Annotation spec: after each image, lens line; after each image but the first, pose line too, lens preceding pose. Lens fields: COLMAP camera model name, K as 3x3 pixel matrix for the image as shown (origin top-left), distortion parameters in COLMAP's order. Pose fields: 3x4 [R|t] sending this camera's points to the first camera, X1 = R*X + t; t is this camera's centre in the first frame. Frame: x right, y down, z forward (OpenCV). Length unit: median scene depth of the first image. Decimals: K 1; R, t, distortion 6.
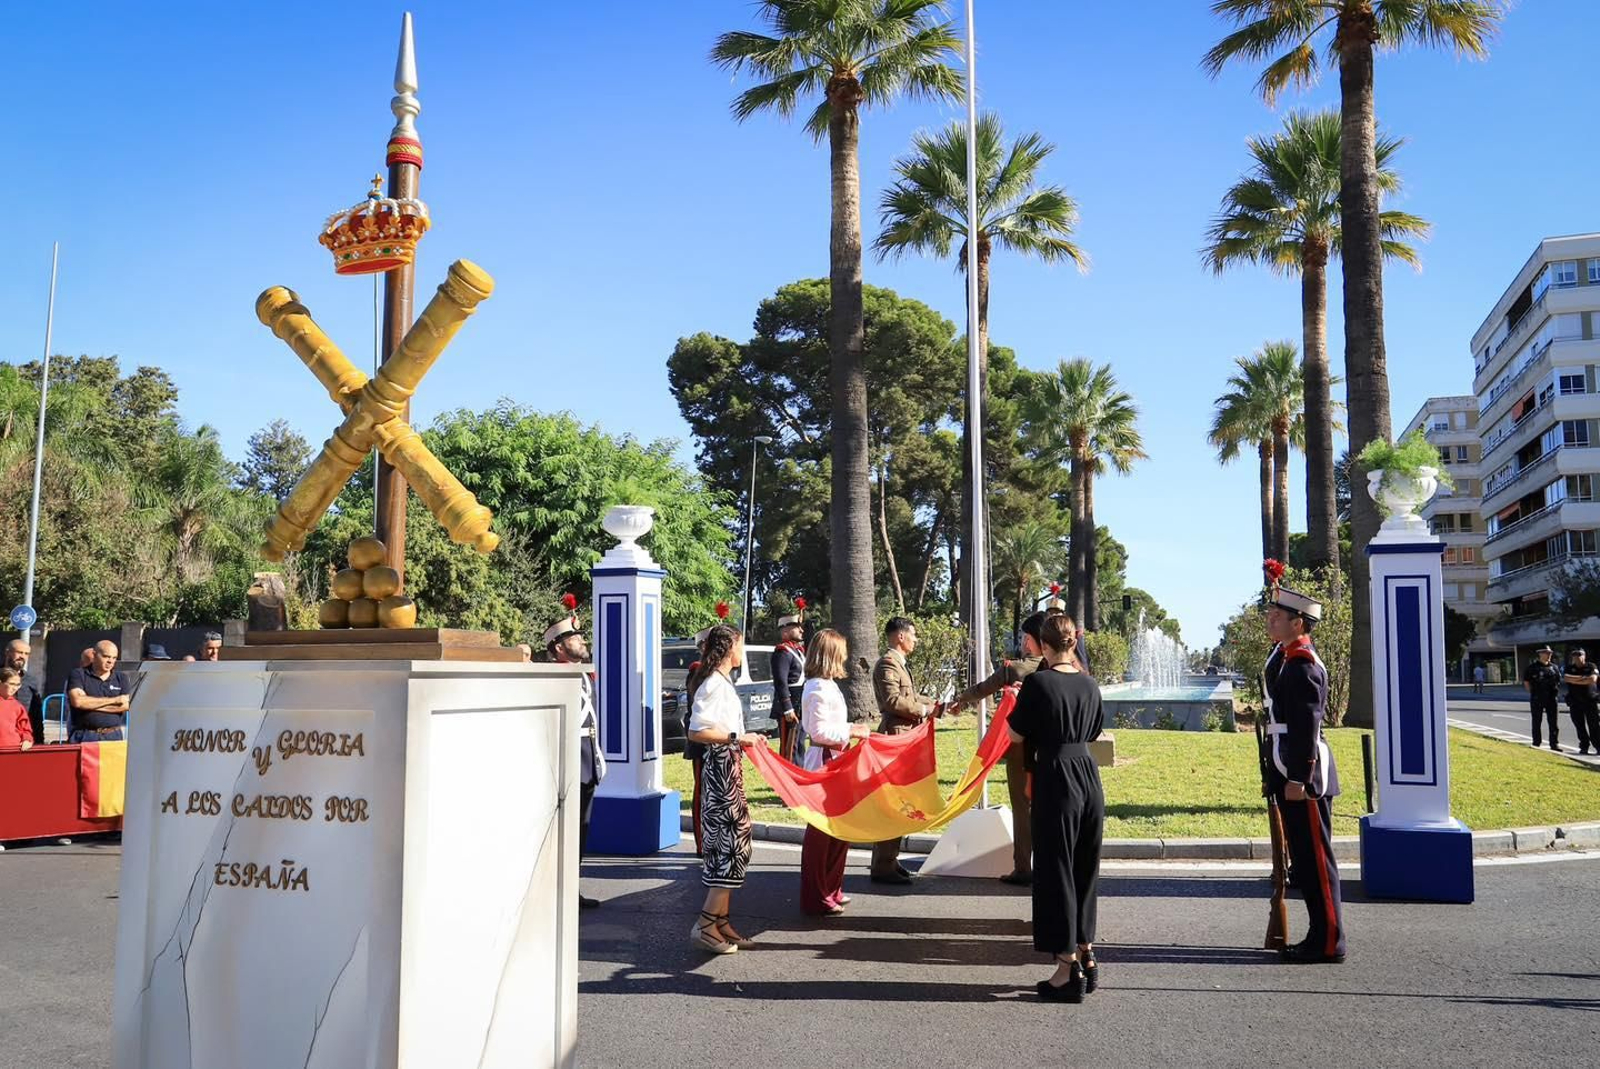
lens RADIAL K [[1708.8, 0, 798.1], [0, 1708.8, 530.6], [0, 0, 1]] dist [-0.025514, 0.000000]
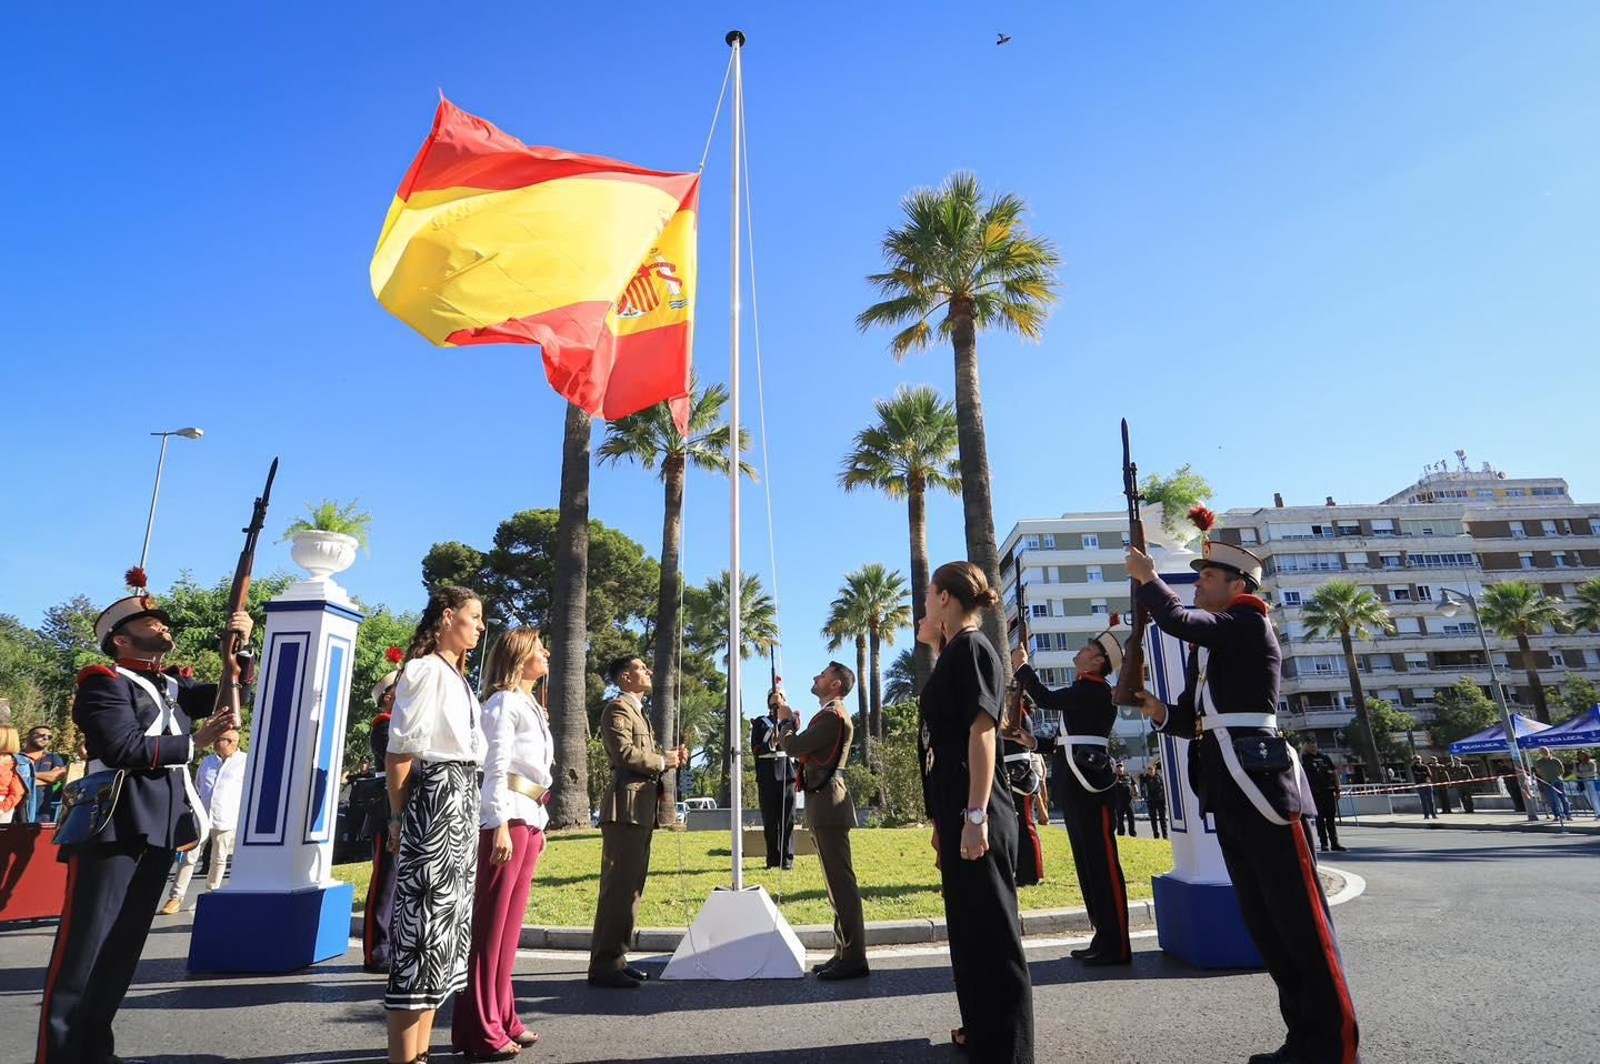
lens RADIAL K [[928.5, 0, 816.8], [0, 928.5, 536.7], [0, 0, 1]] dist [-0.047907, 0.011965]
pose [[0.951411, 0.074496, 0.298775, -0.001304], [-0.002501, 0.972131, -0.234426, 0.052048], [-0.307912, 0.222288, 0.925083, 0.276915]]
